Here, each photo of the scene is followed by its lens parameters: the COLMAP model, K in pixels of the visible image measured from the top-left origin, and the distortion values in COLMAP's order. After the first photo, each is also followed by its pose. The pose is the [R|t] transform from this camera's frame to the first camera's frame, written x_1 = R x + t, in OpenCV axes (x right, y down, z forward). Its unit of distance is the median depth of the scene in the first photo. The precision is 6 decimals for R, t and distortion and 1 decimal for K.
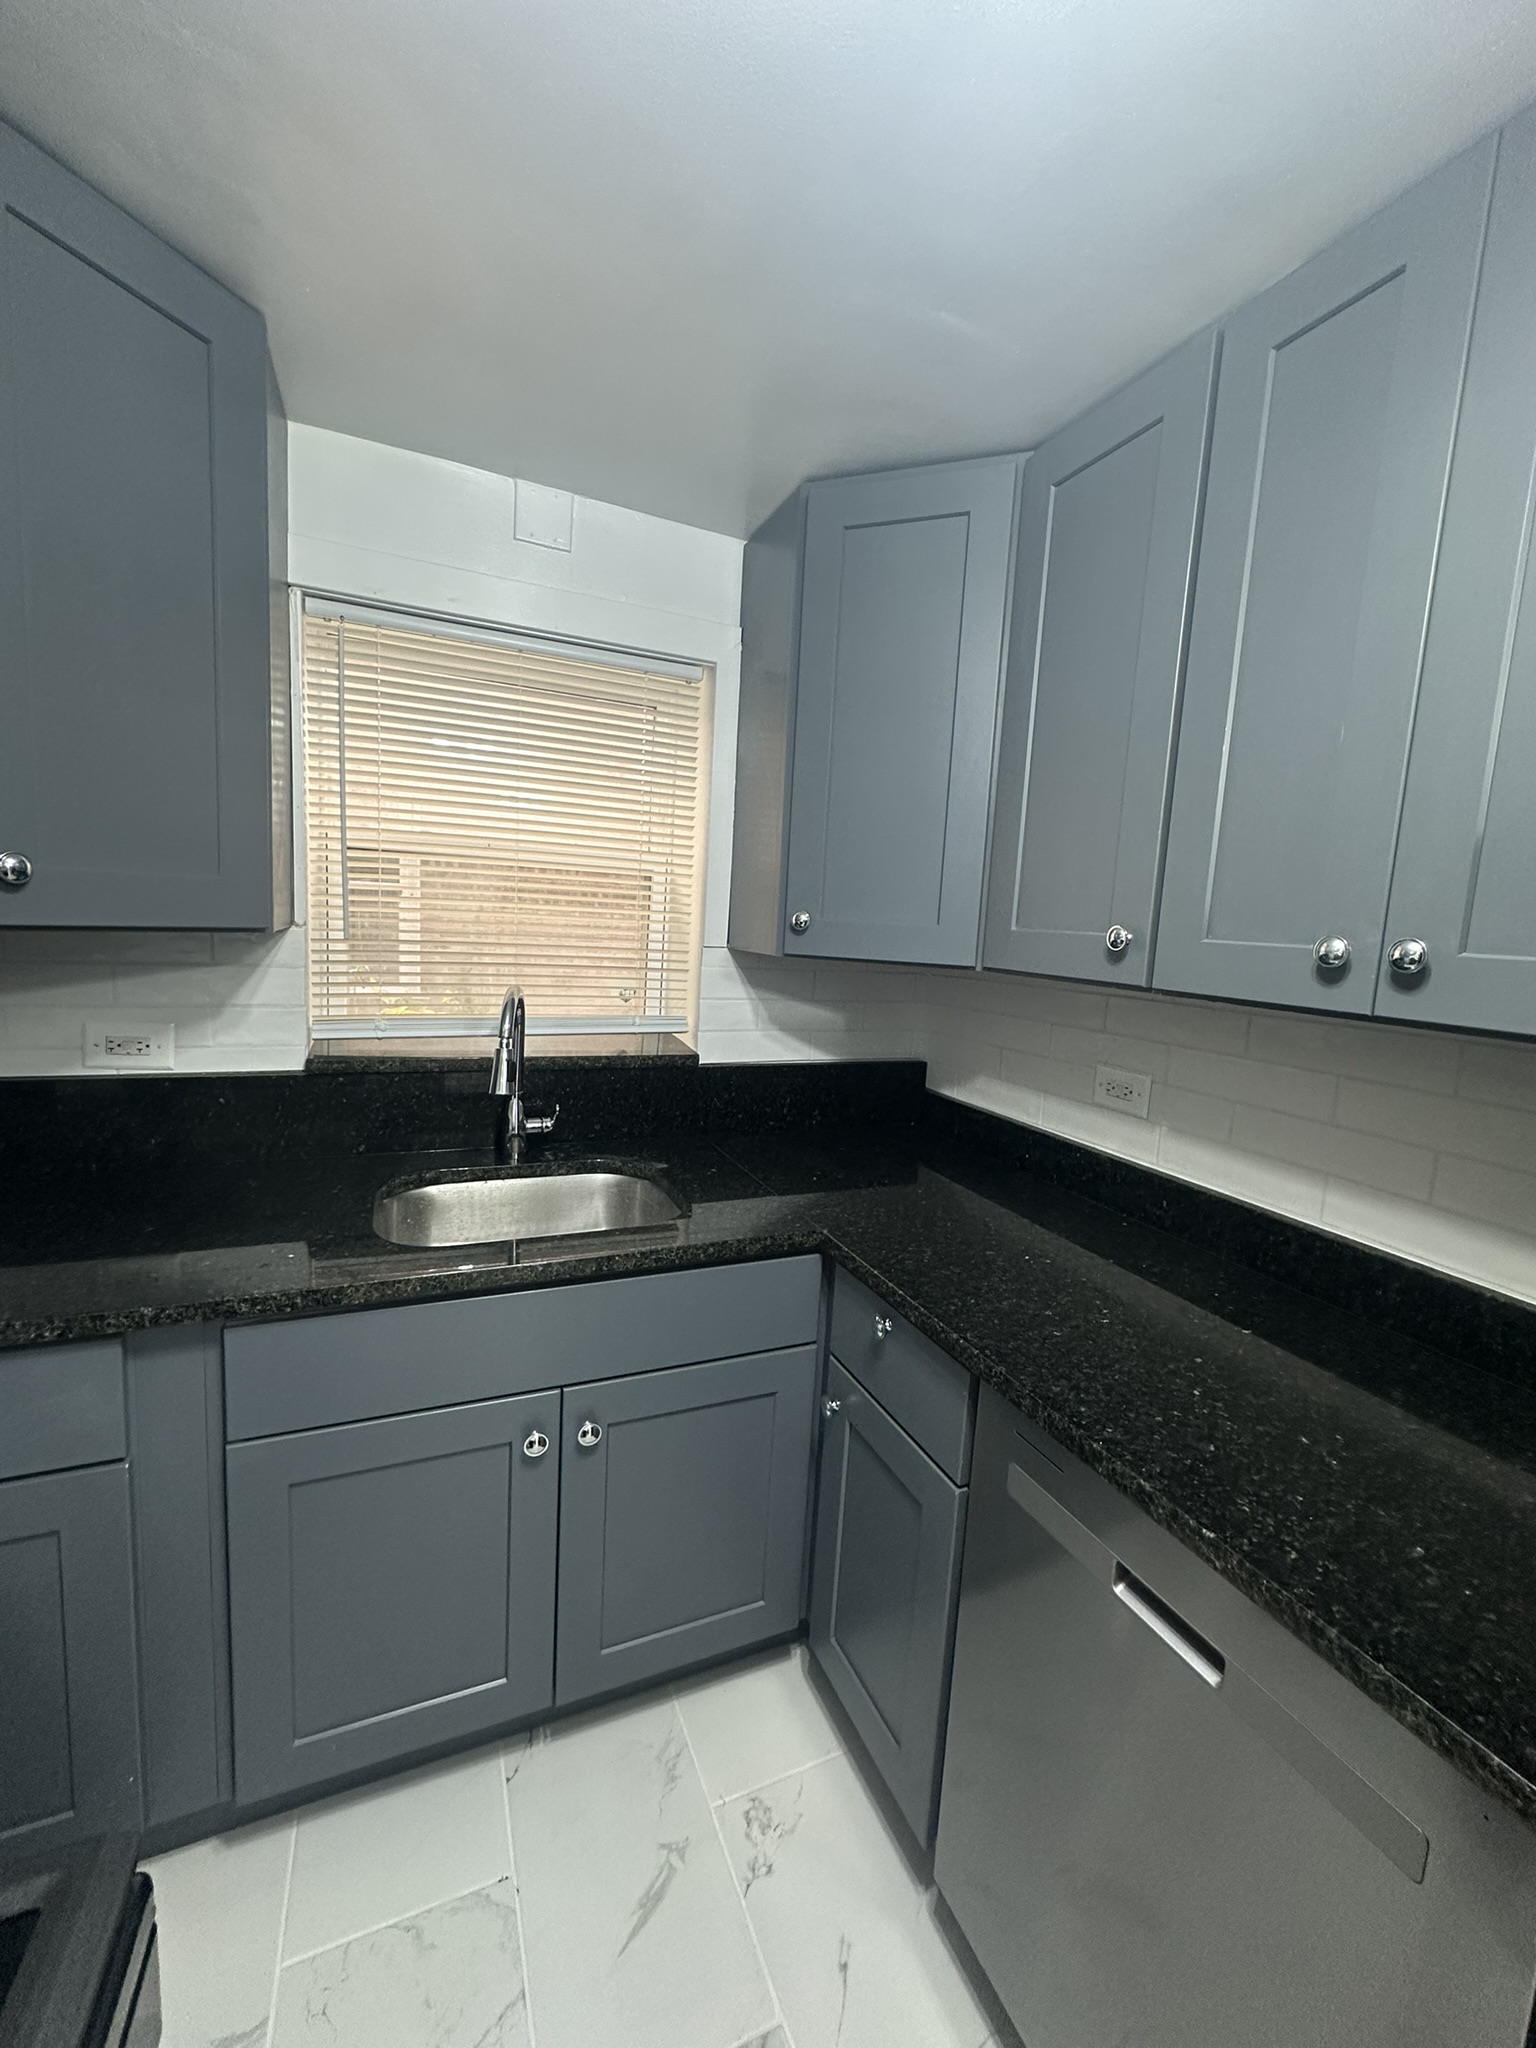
lens RADIAL K [[815.2, 0, 760.0], [0, 815.2, 1015.4], [0, 0, 1]] dist [-0.005837, 0.001445]
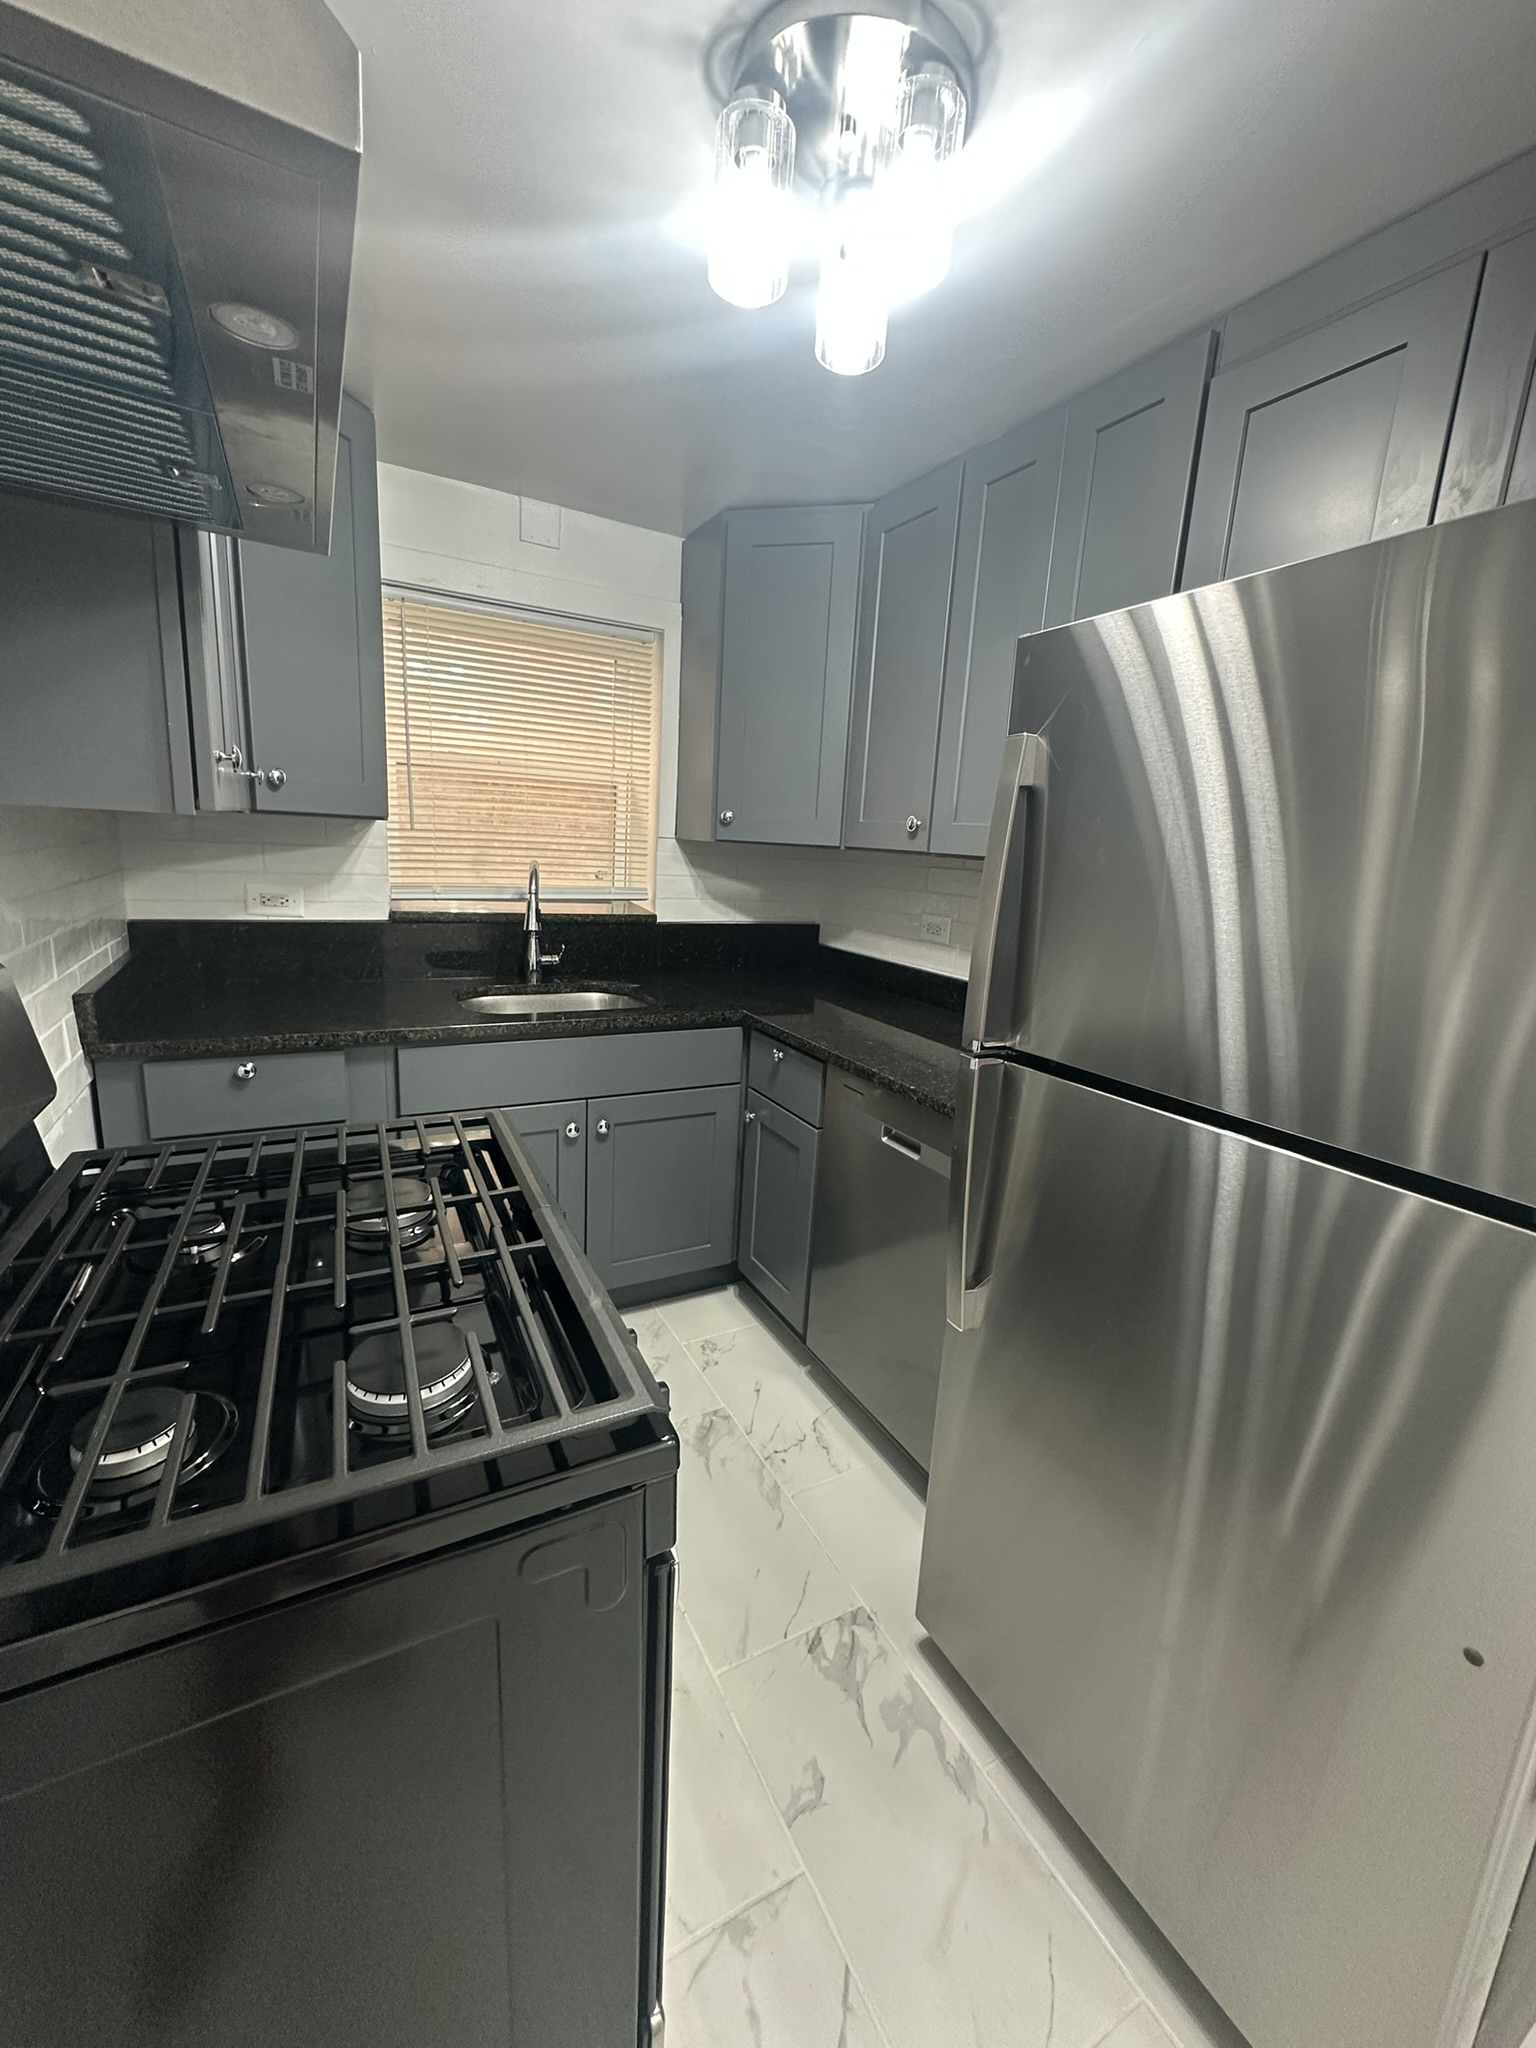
lens RADIAL K [[815.2, 0, 760.5], [0, 815.2, 1017.0], [0, 0, 1]] dist [-0.005837, 0.001445]
pose [[0.996102, -0.018088, 0.086333, -0.025021], [0.009169, 0.994679, 0.102612, 0.099098], [-0.087730, -0.101420, 0.990968, -0.539039]]
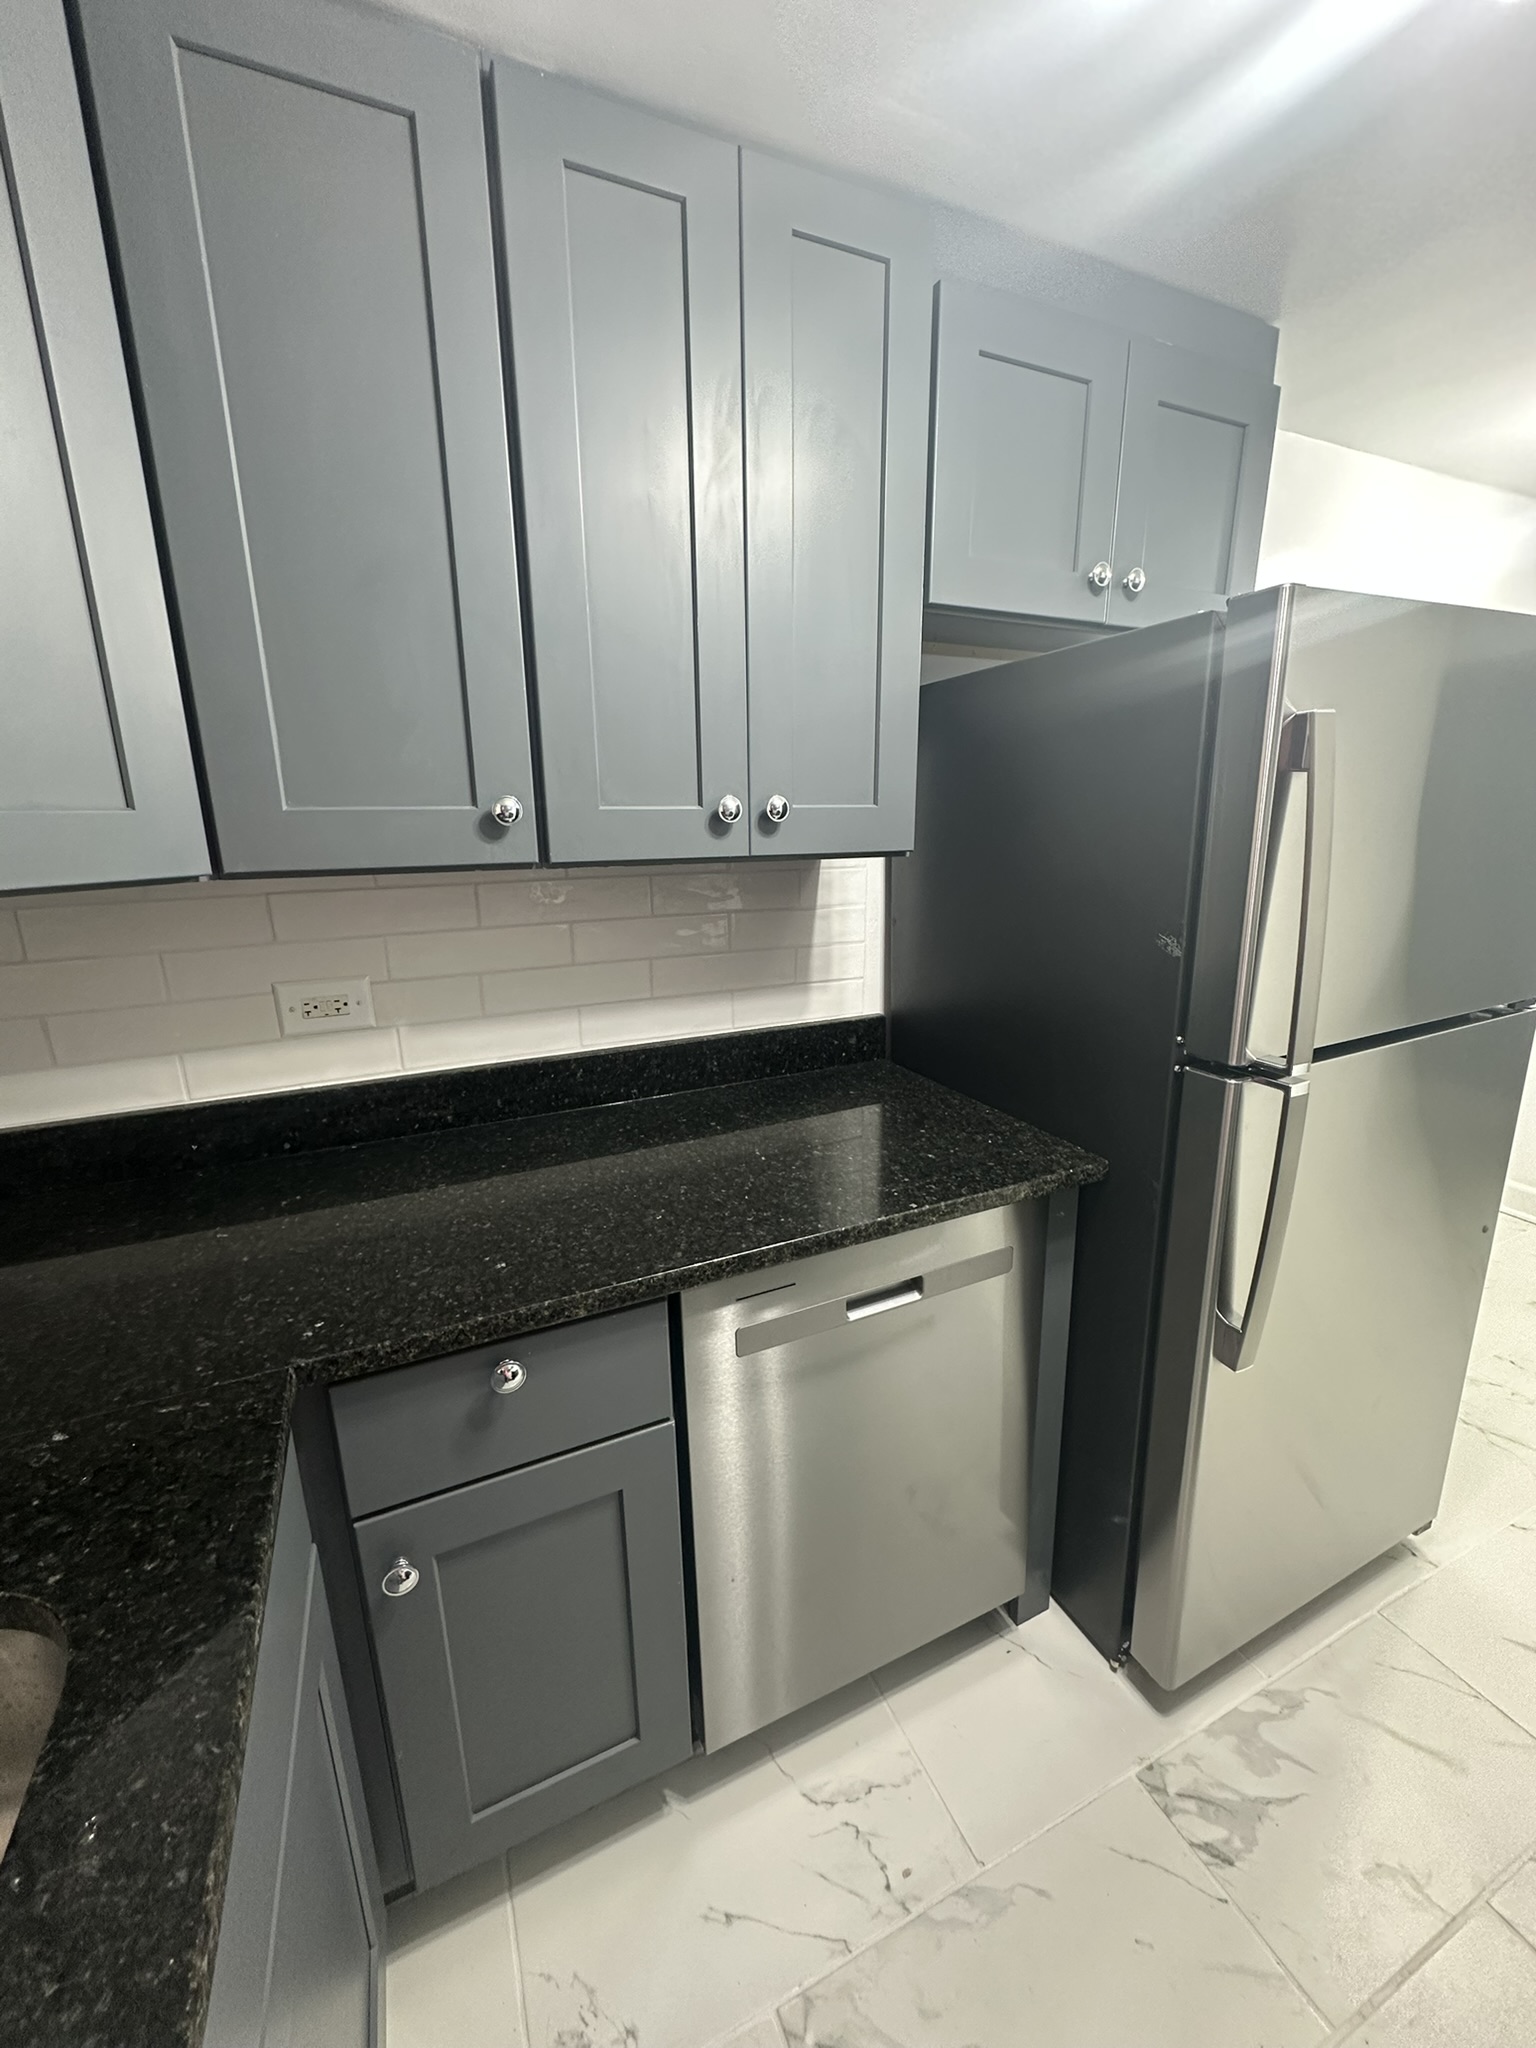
lens RADIAL K [[815.2, 0, 770.7], [0, 815.2, 1022.3], [0, 0, 1]] dist [-0.005837, 0.001445]
pose [[-0.025435, -0.293205, 0.955711, -0.361103], [0.132250, 0.946631, 0.293939, -0.076328], [-0.990890, 0.133870, 0.014698, 0.565896]]
